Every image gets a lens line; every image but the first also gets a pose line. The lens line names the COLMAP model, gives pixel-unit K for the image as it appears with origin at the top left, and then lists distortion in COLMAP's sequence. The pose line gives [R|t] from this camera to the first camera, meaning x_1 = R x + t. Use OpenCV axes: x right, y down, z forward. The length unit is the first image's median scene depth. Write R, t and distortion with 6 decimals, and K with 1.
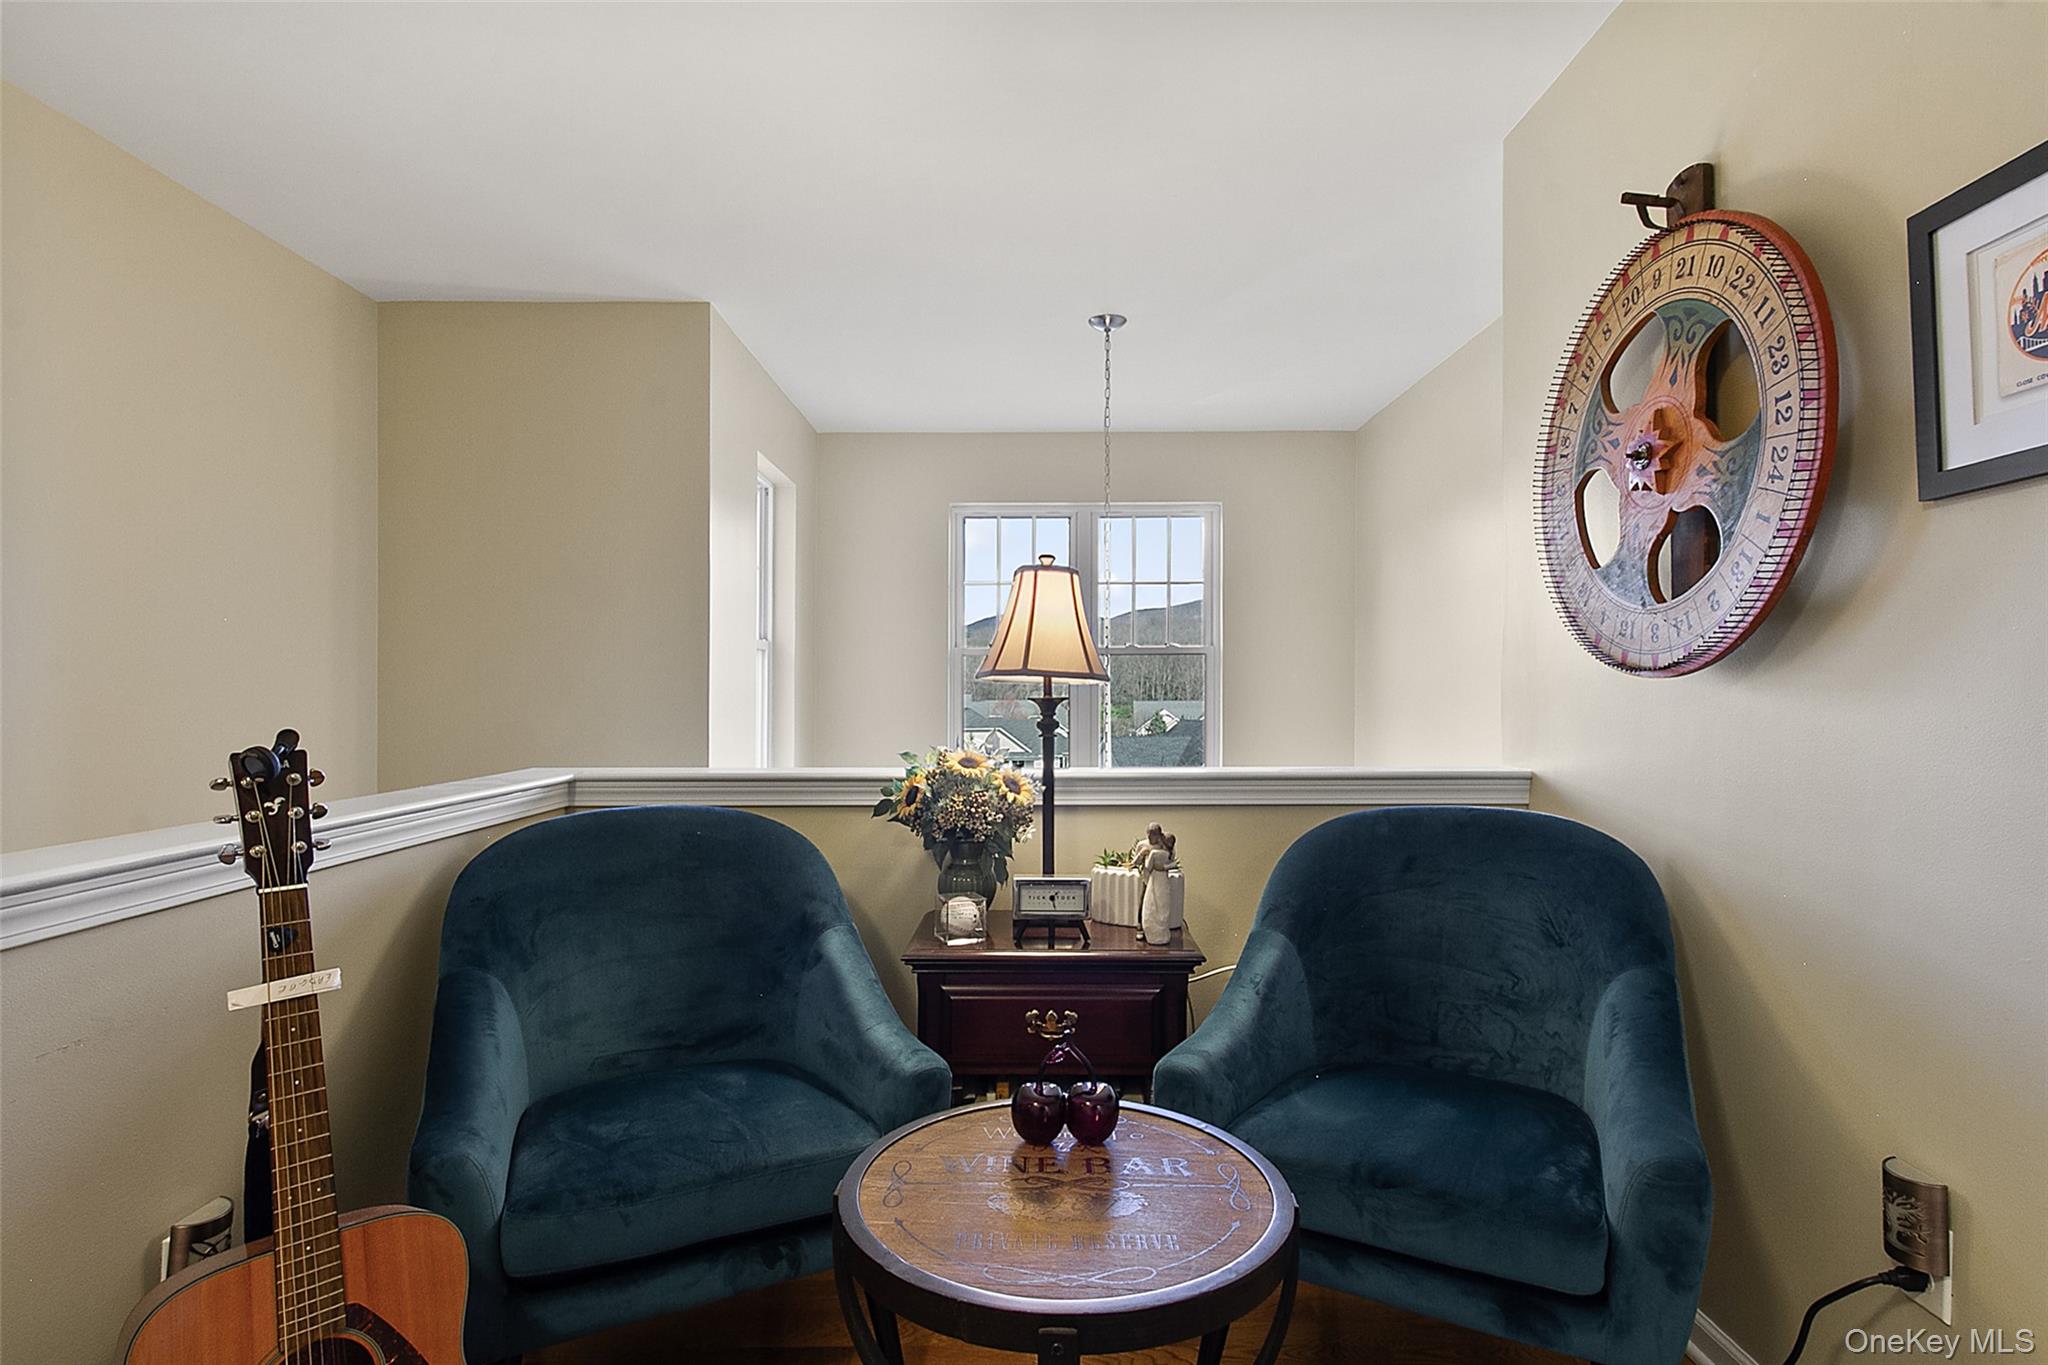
lens RADIAL K [[1028.5, 0, 1023.6], [0, 1028.5, 687.4], [0, 0, 1]] dist [0.003965, -0.001553]
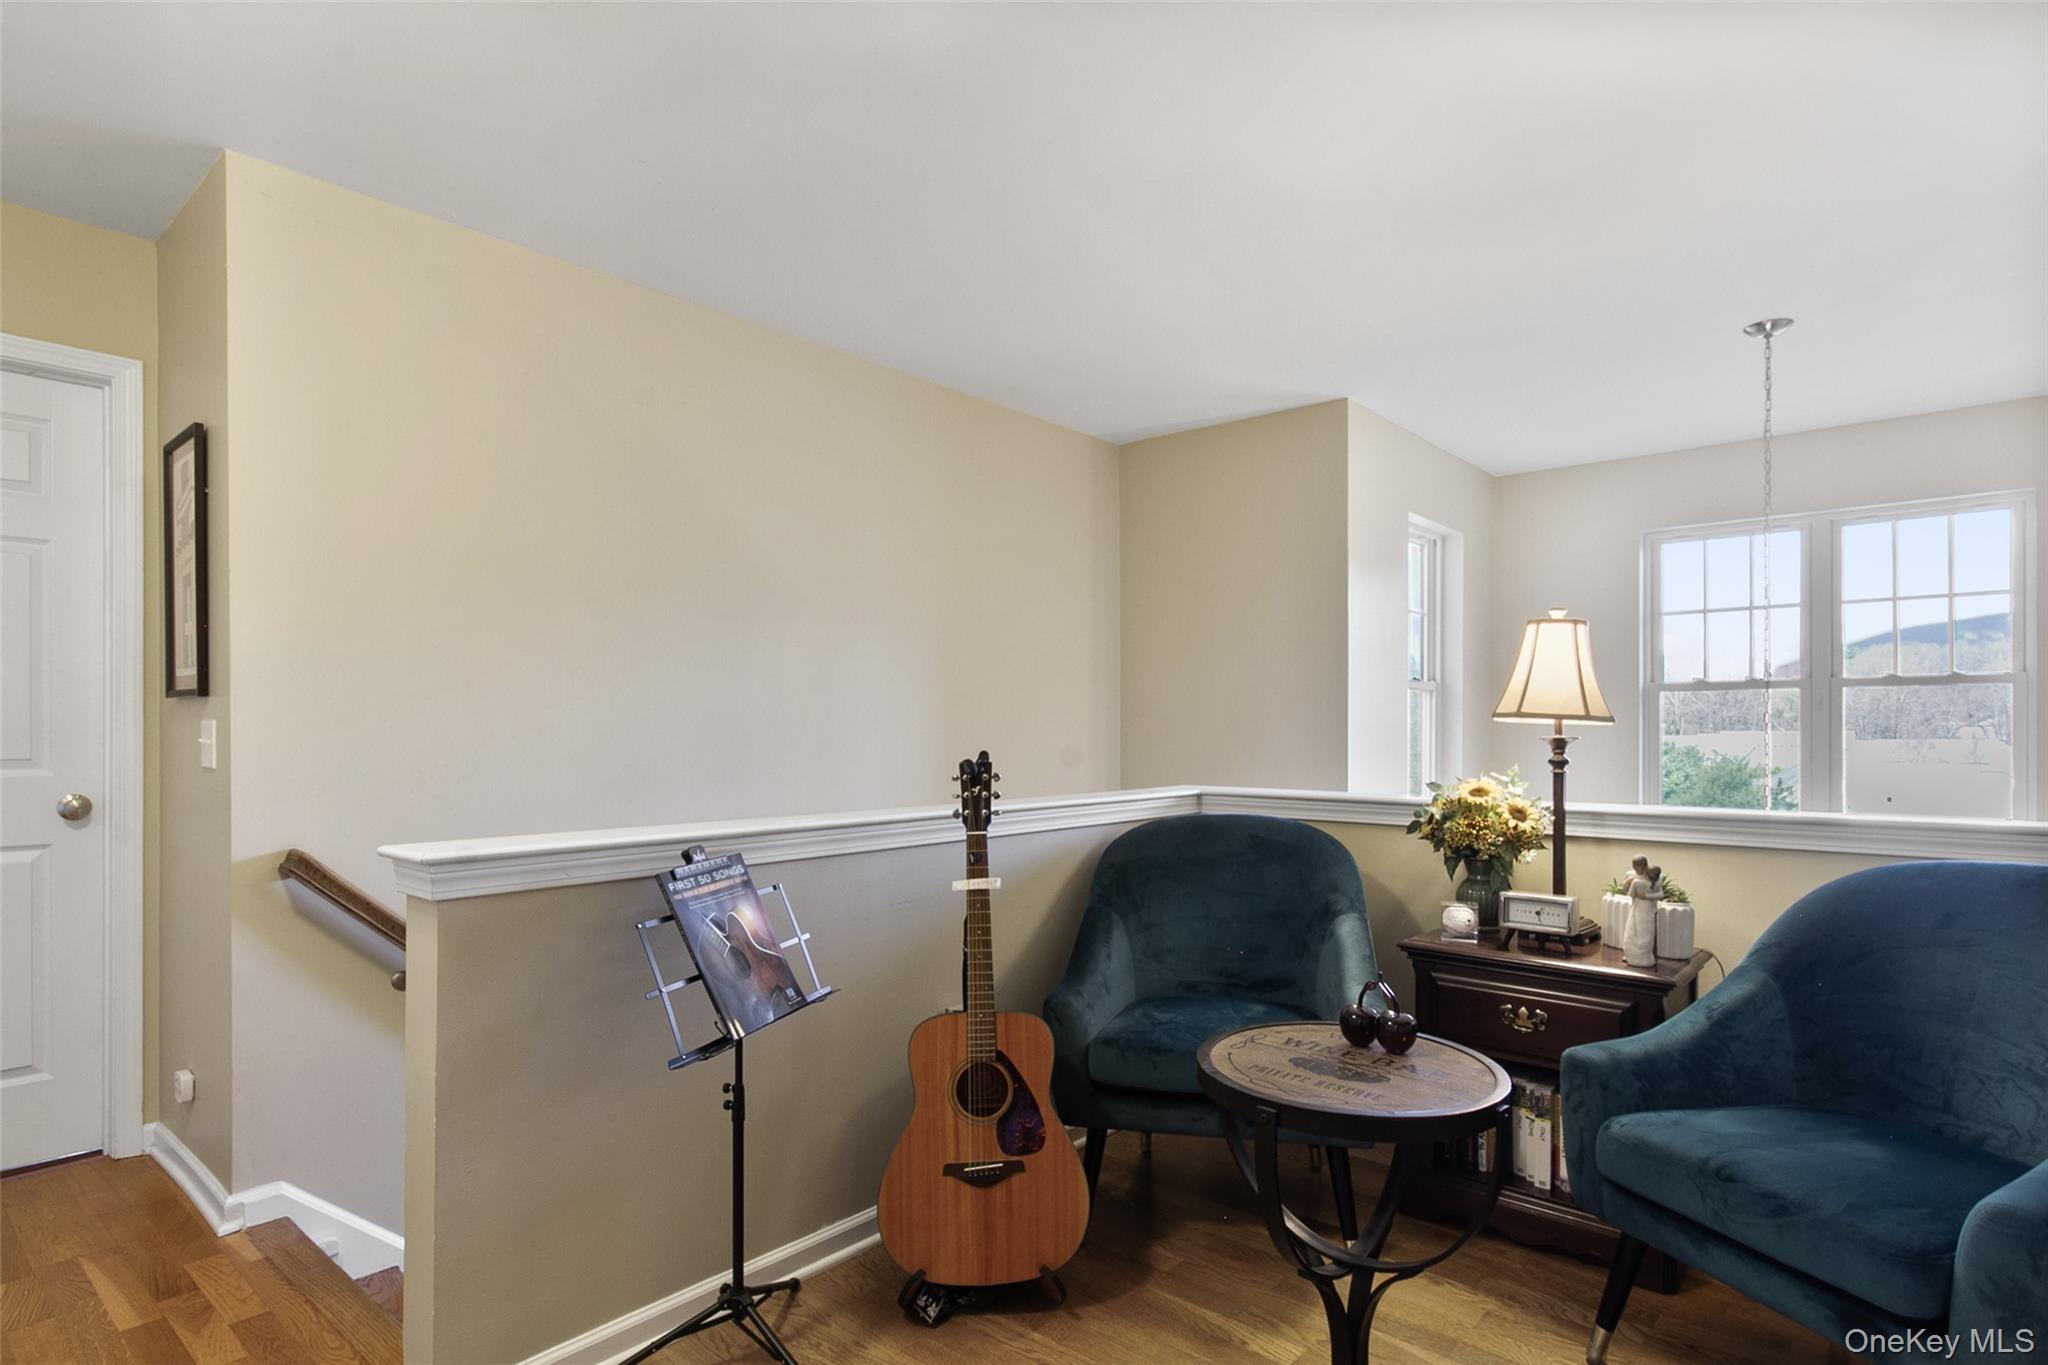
lens RADIAL K [[1028.5, 0, 1064.2], [0, 1028.5, 725.3], [0, 0, 1]] dist [0.003965, -0.001553]
pose [[0.776635, 0.001036, -0.629950, 0.352665], [0.000668, 0.999997, 0.002469, -0.006475], [0.629951, -0.002338, 0.776631, -0.223032]]
